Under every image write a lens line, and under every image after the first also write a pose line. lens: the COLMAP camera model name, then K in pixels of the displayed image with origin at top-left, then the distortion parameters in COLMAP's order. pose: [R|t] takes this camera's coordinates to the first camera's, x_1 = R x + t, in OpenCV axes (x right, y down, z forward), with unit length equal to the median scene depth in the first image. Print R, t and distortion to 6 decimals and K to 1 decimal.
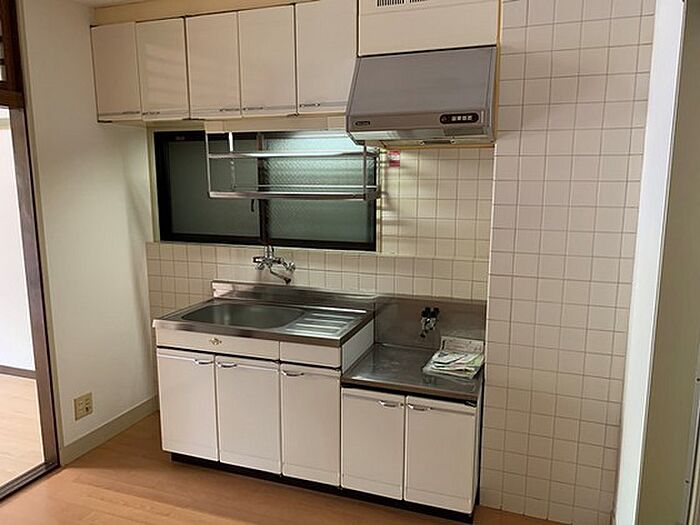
lens RADIAL K [[543.9, 0, 350.0], [0, 543.9, 262.5], [0, 0, 1]] dist [0.040813, -0.057910]
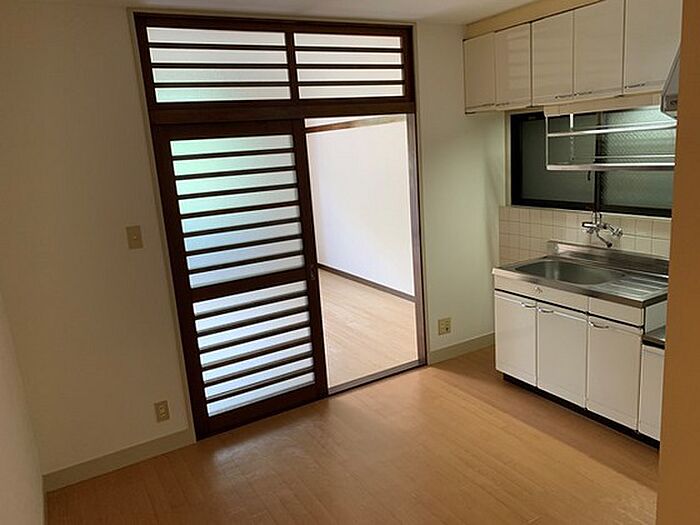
lens RADIAL K [[543.9, 0, 350.0], [0, 543.9, 262.5], [0, 0, 1]] dist [0.040813, -0.057910]
pose [[0.767499, 0.086517, -0.635186, 0.187784], [-0.033936, 0.994945, 0.094514, -0.018175], [0.640152, -0.050984, 0.766555, -0.193697]]
